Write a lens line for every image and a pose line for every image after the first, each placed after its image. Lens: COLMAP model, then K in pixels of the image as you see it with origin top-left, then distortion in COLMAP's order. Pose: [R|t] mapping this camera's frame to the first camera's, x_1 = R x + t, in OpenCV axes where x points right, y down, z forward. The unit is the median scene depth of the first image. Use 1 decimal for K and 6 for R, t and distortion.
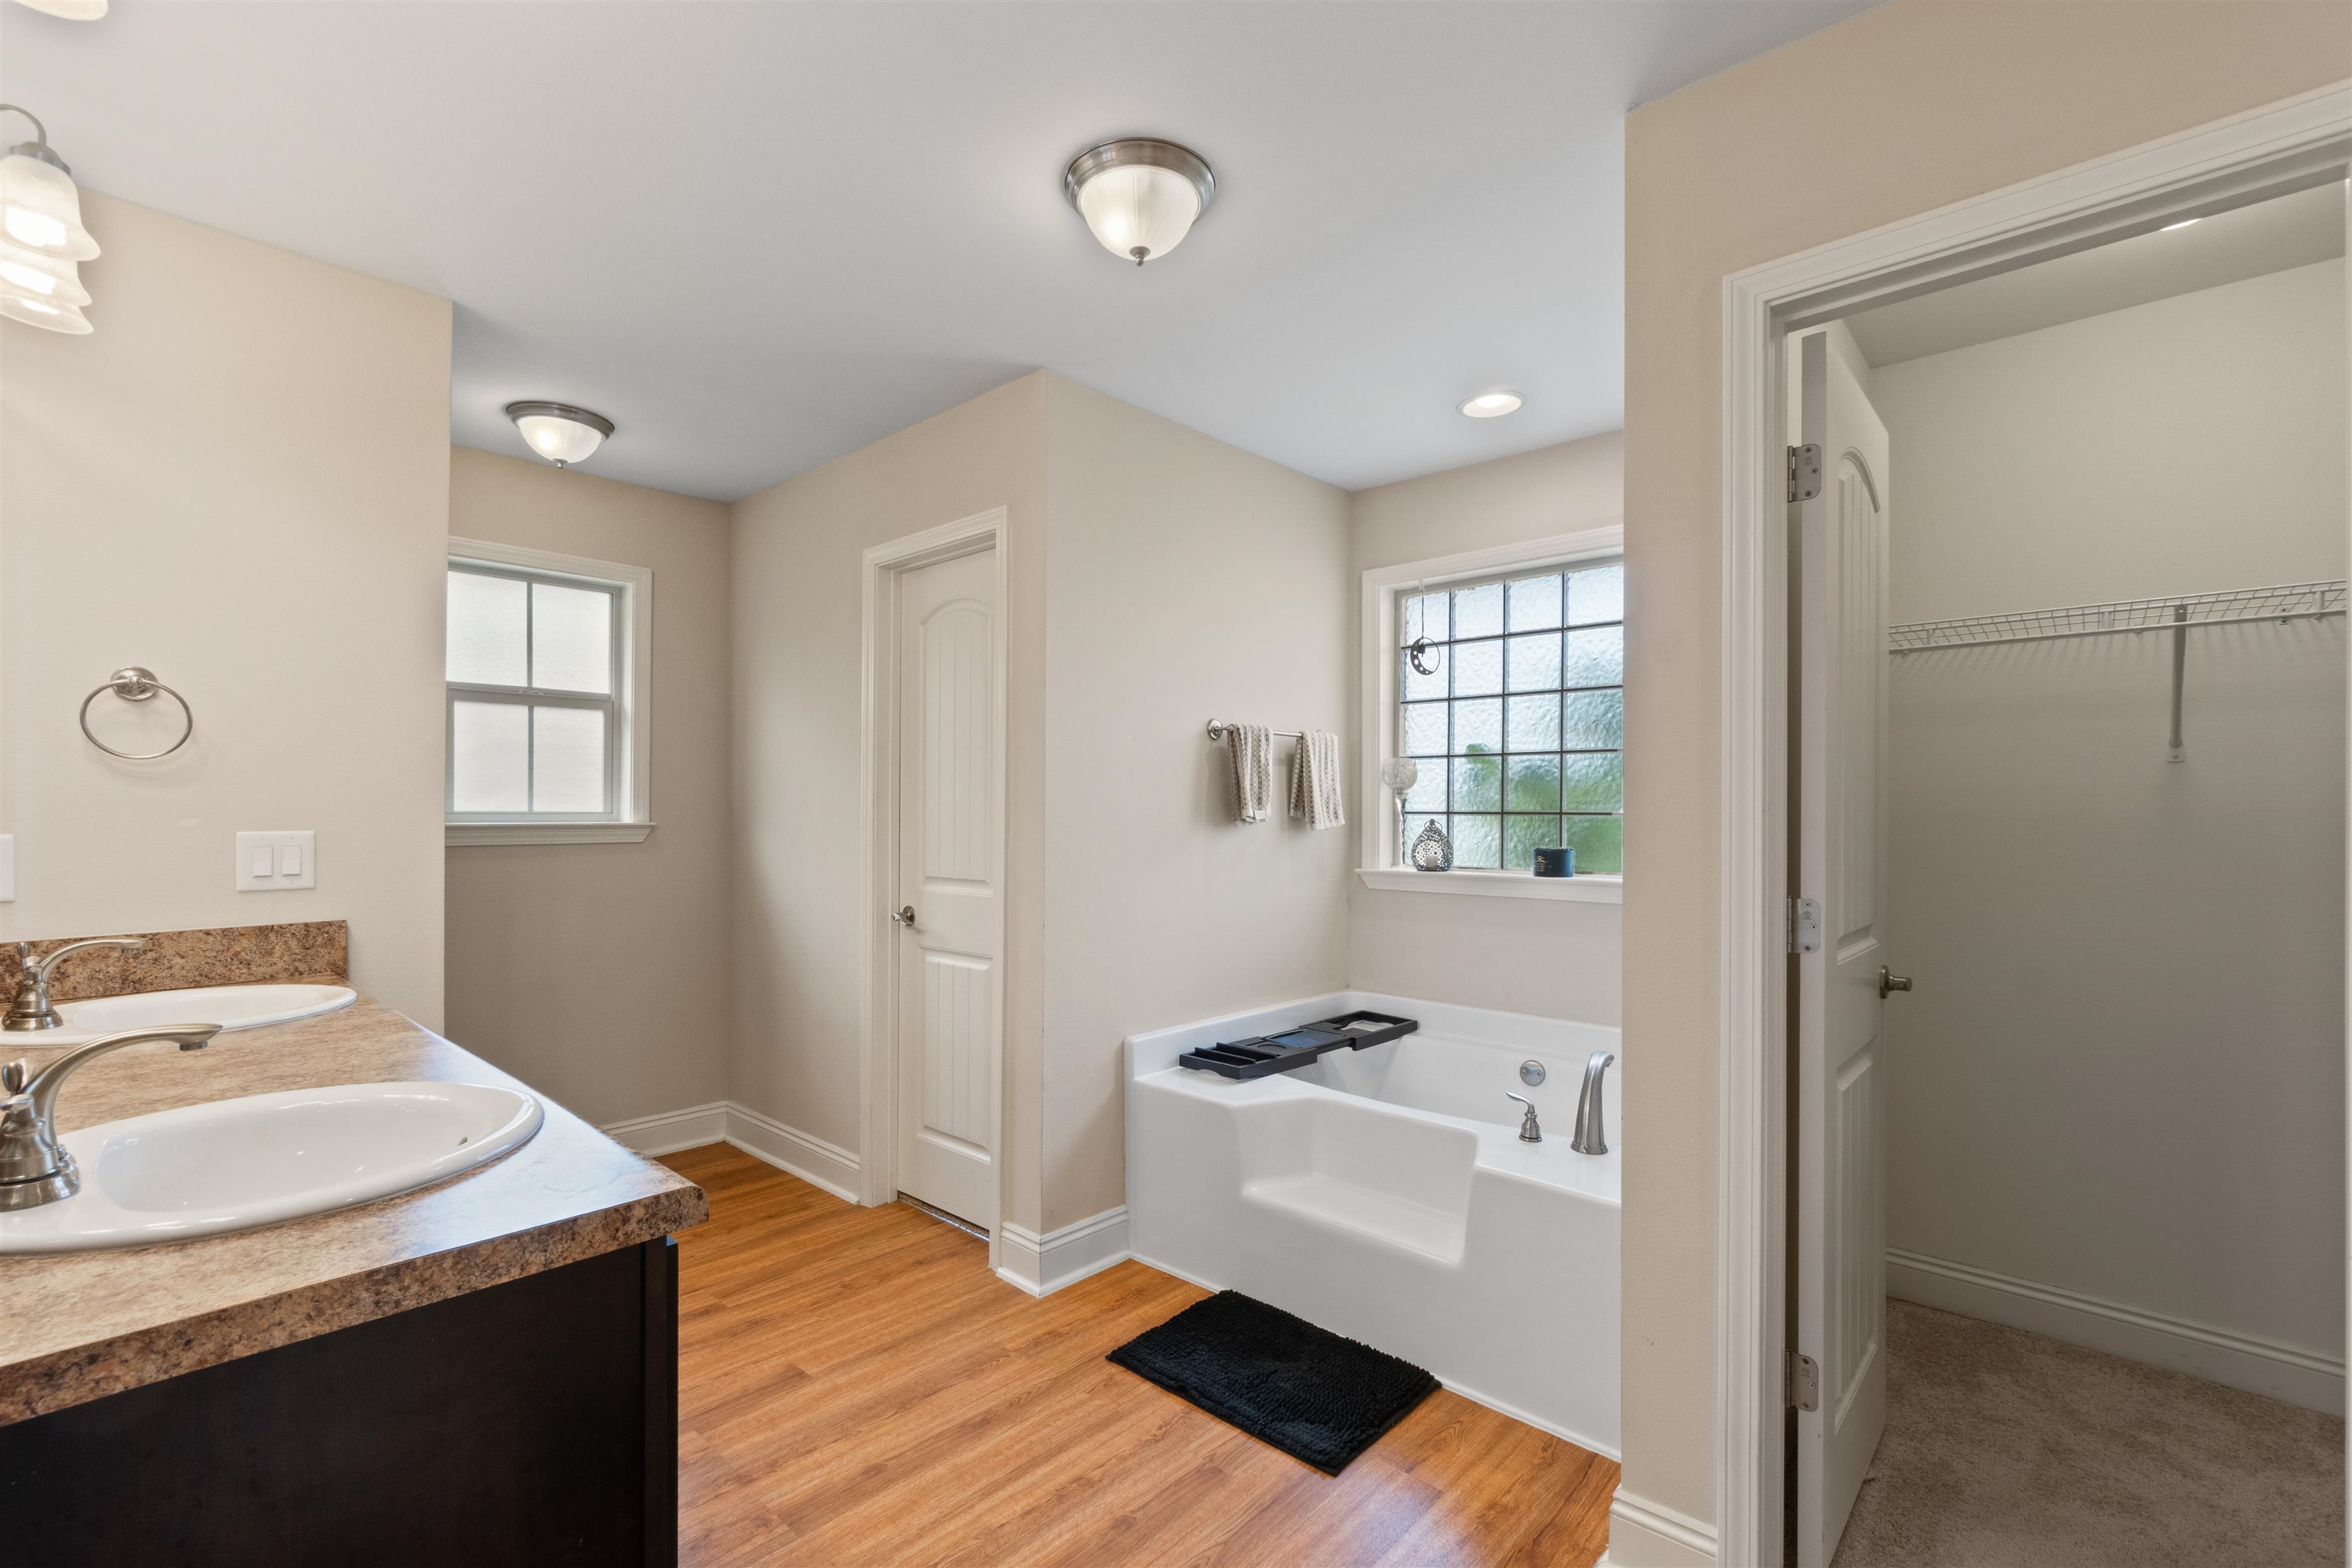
lens RADIAL K [[1025.5, 0, 1166.8], [0, 1025.5, 806.1], [0, 0, 1]] dist [-0.006597, 0.001201]
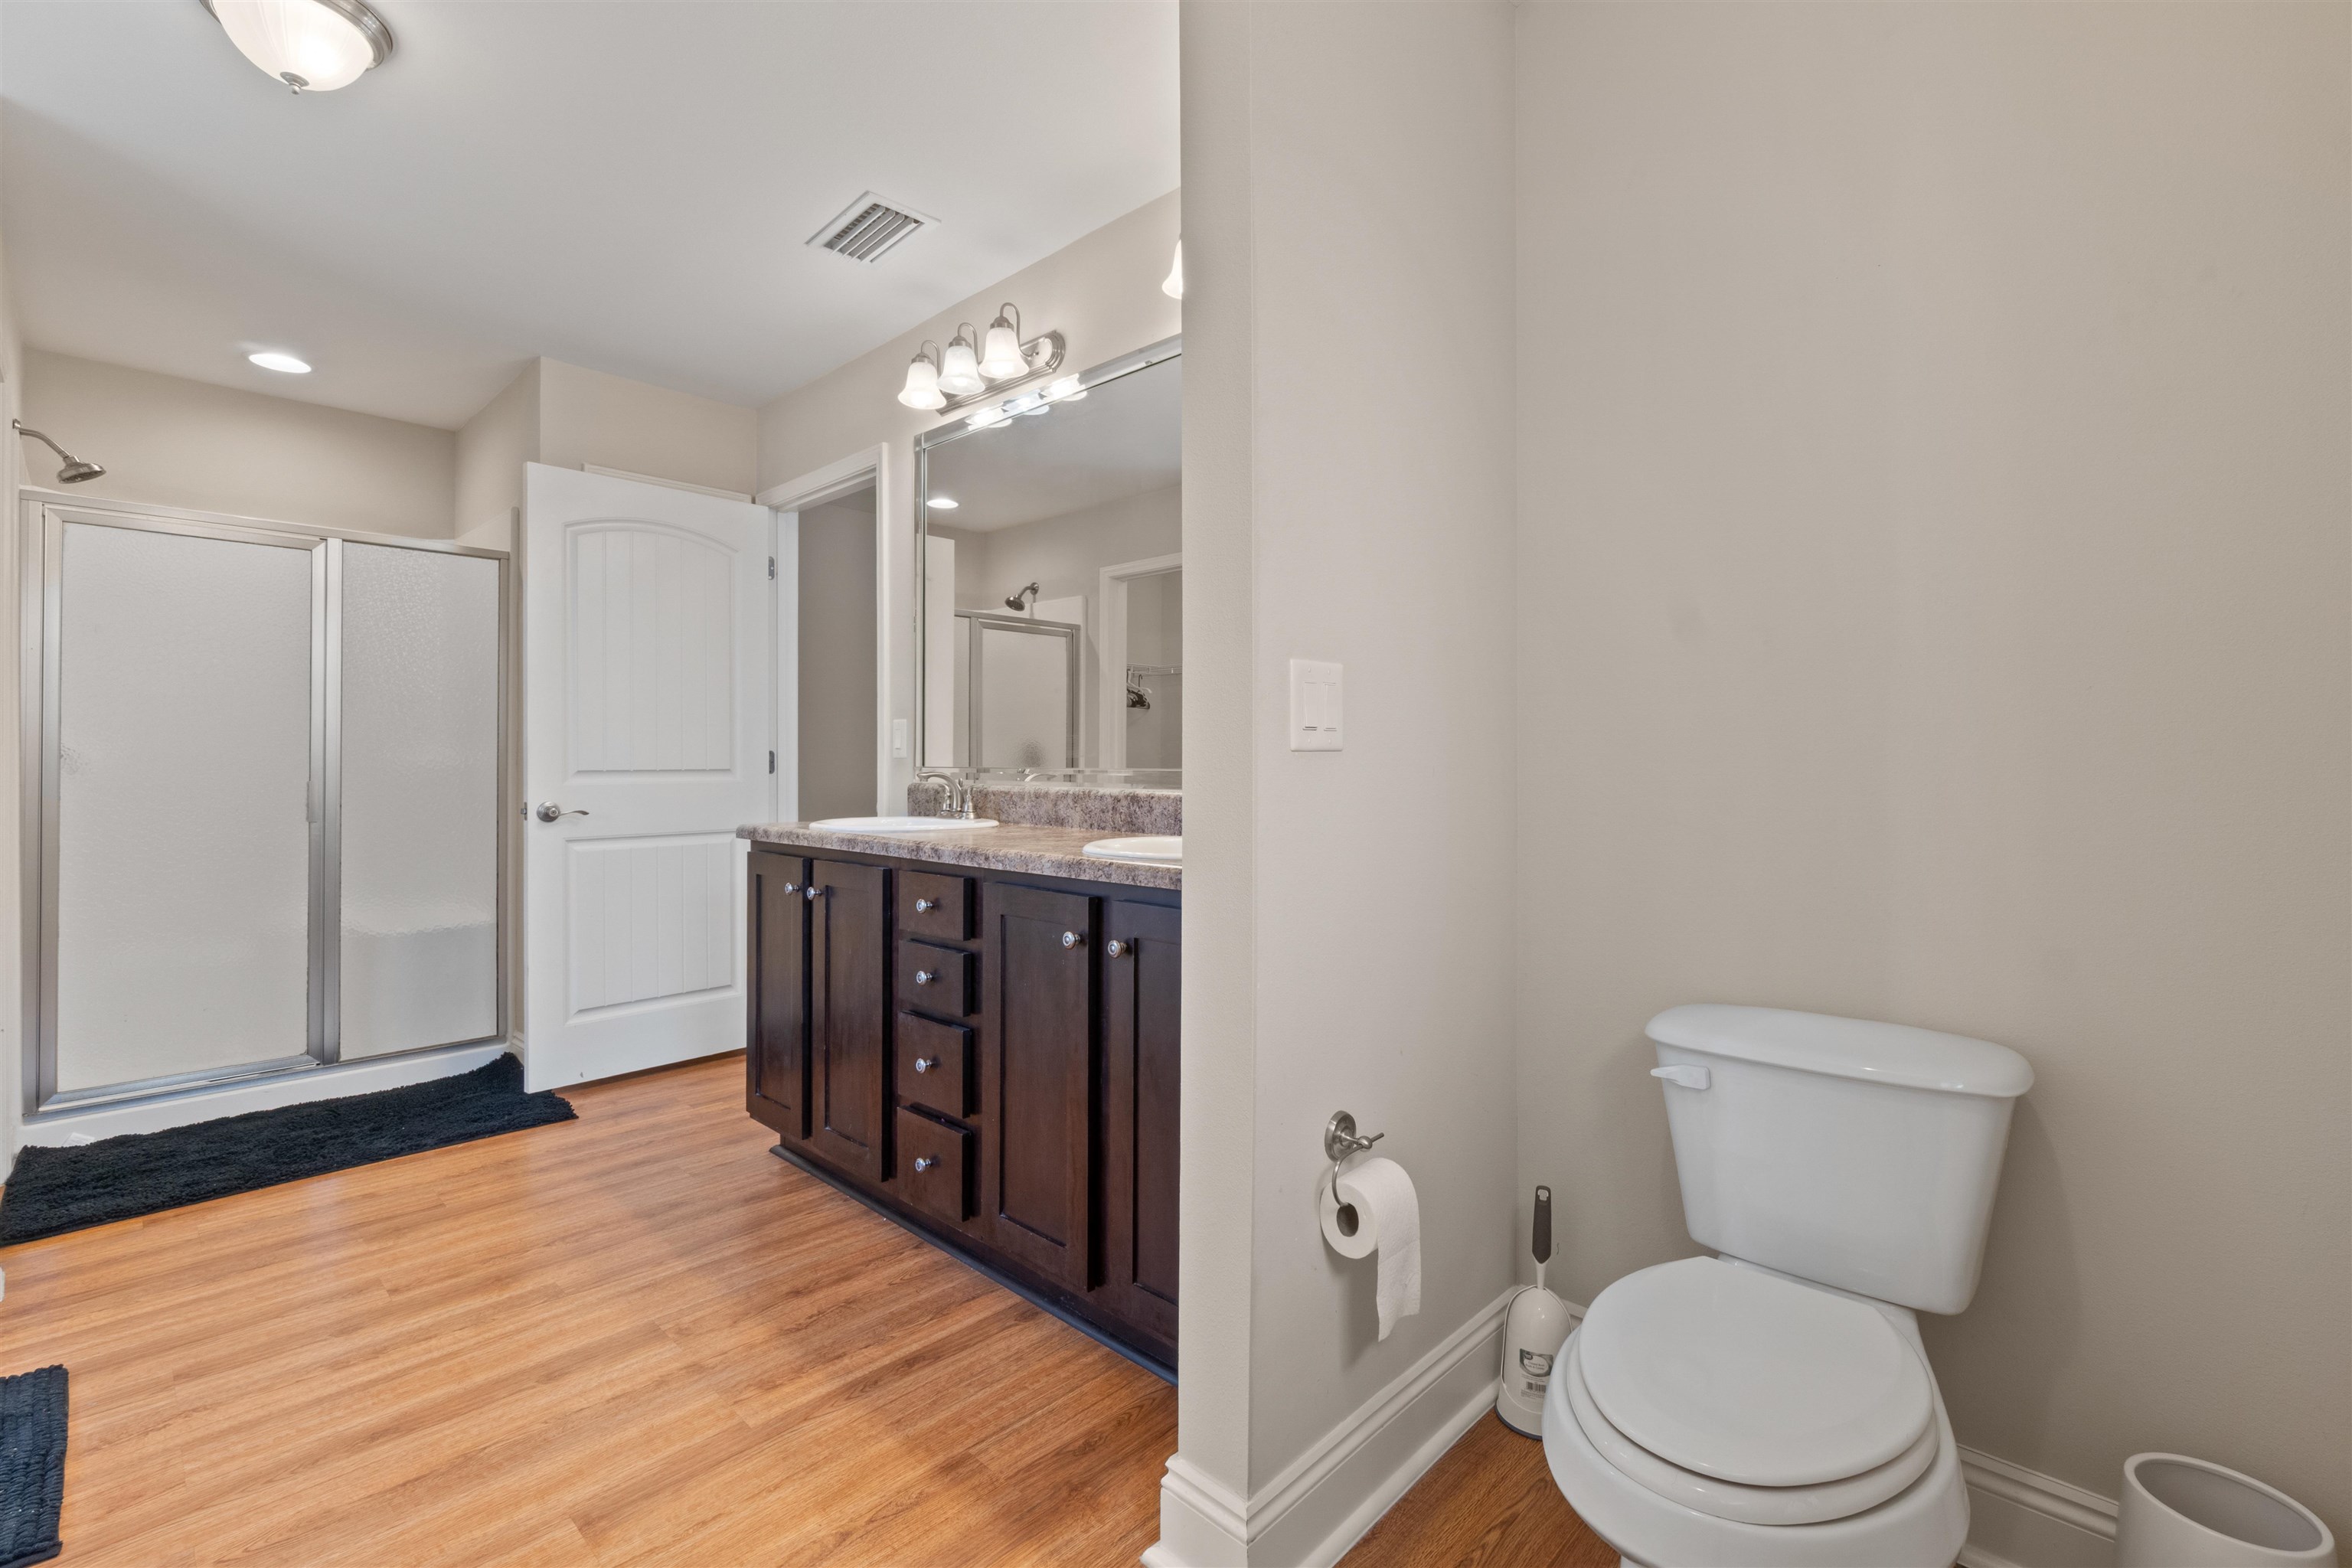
lens RADIAL K [[1025.5, 0, 1181.7], [0, 1025.5, 761.7], [0, 0, 1]] dist [-0.006597, 0.001201]
pose [[-0.999916, -0.004827, 0.012060, -0.836578], [-0.004959, 0.999928, -0.010950, 0.104358], [-0.012007, -0.011008, -0.999867, 1.866695]]
